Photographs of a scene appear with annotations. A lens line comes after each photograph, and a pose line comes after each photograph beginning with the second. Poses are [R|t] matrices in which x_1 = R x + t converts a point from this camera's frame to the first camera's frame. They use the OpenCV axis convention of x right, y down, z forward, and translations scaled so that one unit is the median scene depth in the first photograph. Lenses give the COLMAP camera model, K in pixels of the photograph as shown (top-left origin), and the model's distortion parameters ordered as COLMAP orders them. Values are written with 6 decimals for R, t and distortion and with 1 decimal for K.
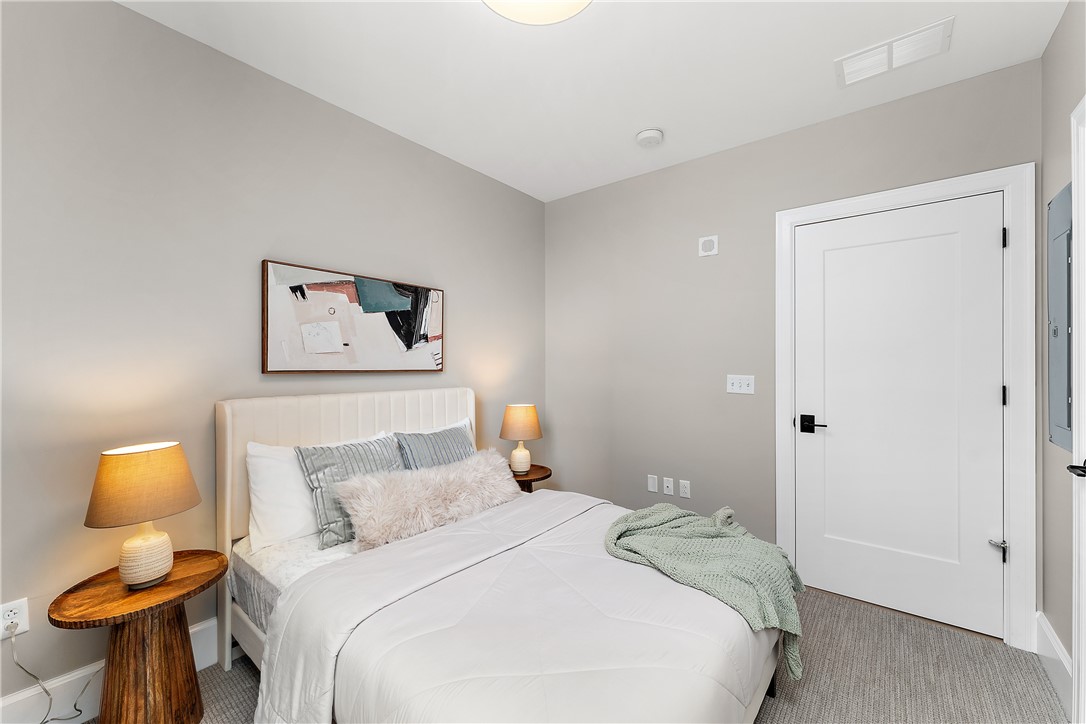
lens RADIAL K [[438.3, 0, 540.0], [0, 438.3, 364.9], [0, 0, 1]] dist [0.000334, 0.000243]
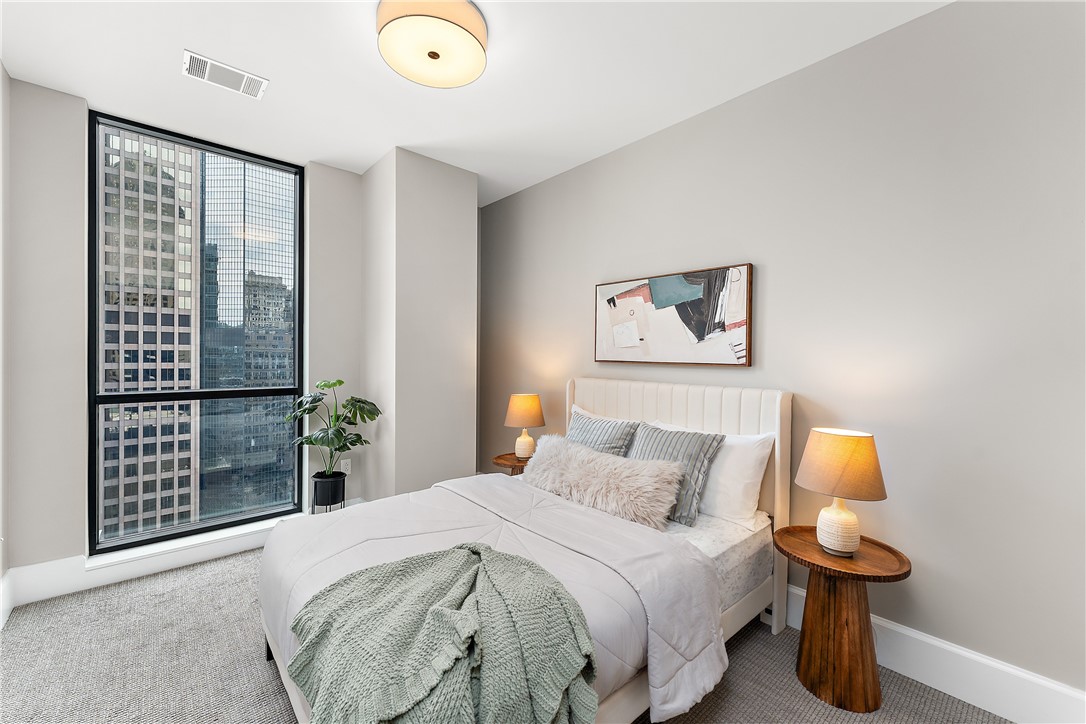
lens RADIAL K [[438.3, 0, 542.3], [0, 438.3, 360.6], [0, 0, 1]] dist [0.000334, 0.000243]
pose [[-0.177040, 0.011330, -0.984138, 0.677987], [-0.010537, 0.999855, 0.013406, -0.002832], [0.984147, 0.012743, -0.176895, 0.854345]]
